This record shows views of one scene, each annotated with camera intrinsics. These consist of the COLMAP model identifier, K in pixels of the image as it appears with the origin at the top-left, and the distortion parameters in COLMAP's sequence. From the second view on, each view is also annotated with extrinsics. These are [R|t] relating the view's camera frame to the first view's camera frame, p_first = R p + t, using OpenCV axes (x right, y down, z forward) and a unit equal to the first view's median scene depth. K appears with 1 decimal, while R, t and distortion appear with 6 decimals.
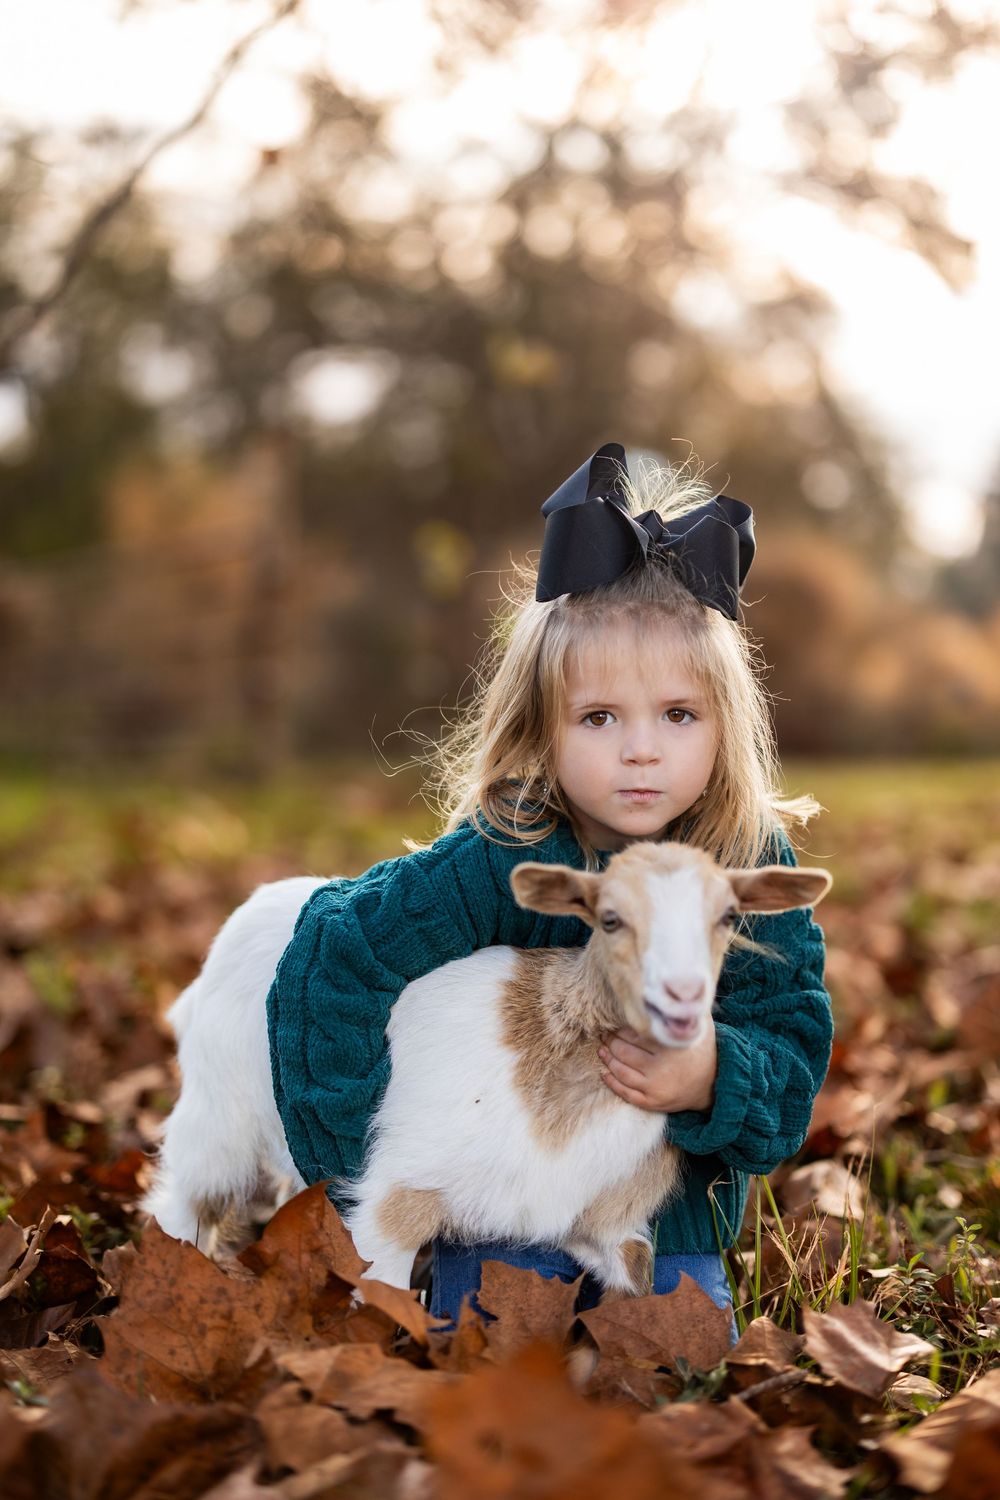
lens RADIAL K [[2168.8, 0, 500.0], [0, 2168.8, 750.0], [0, 0, 1]] dist [0.017996, 0.012597]
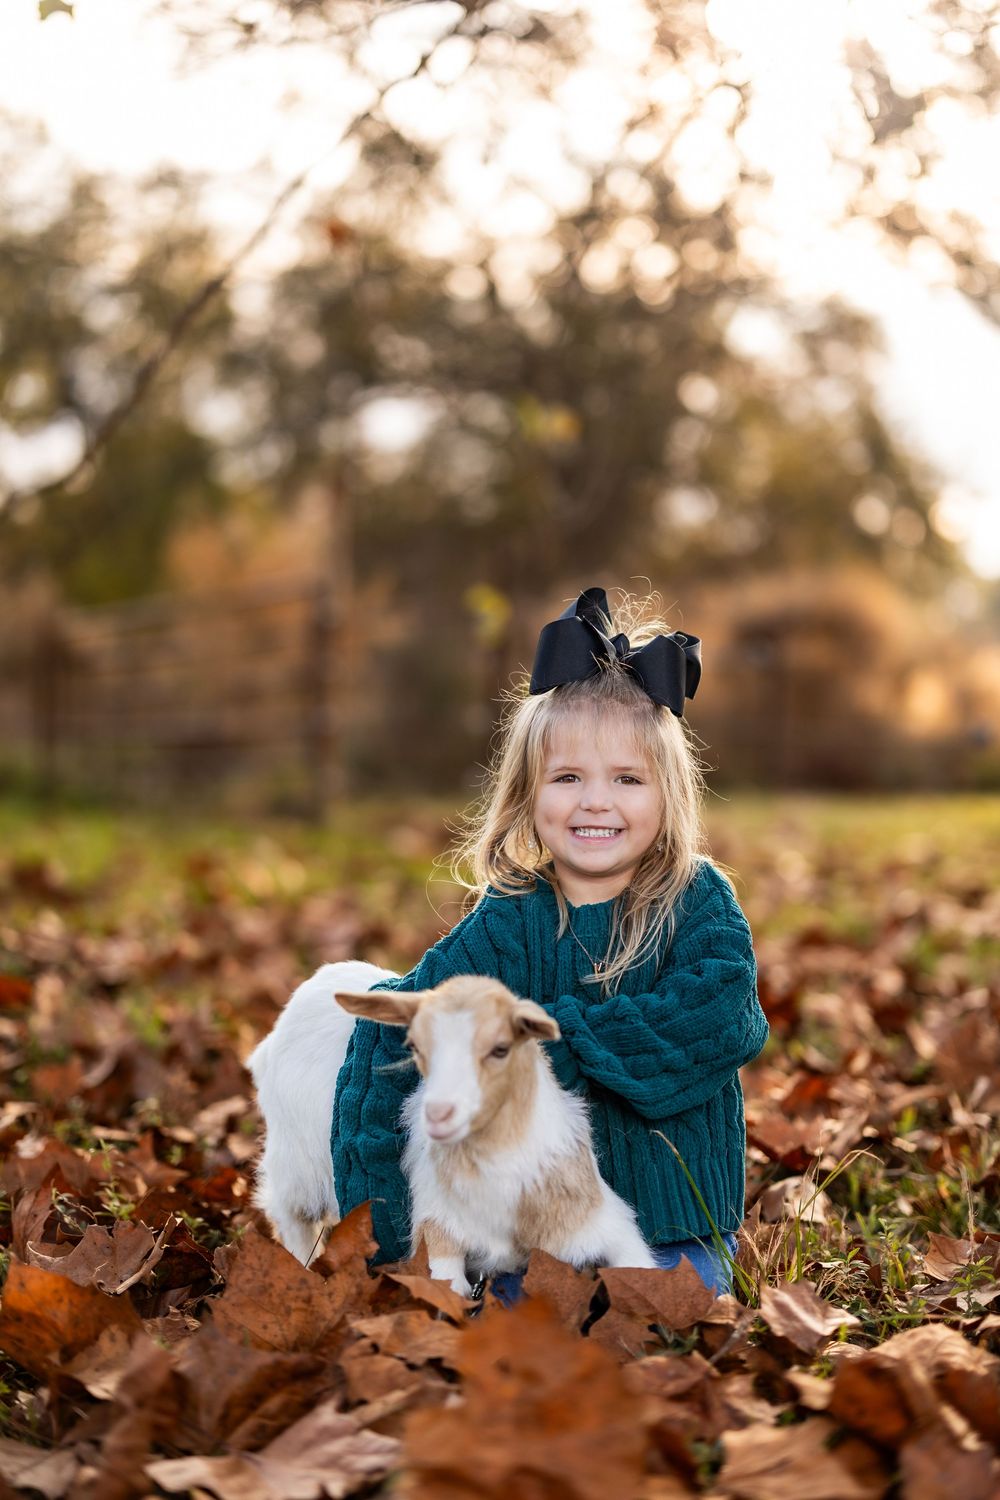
lens RADIAL K [[2168.8, 0, 500.0], [0, 2168.8, 750.0], [0, 0, 1]] dist [0.017996, 0.012597]
pose [[0.999679, -0.004050, -0.024995, 0.010657], [0.003813, 0.999947, -0.009537, -0.026156], [0.025032, 0.009438, 0.999642, -0.151640]]
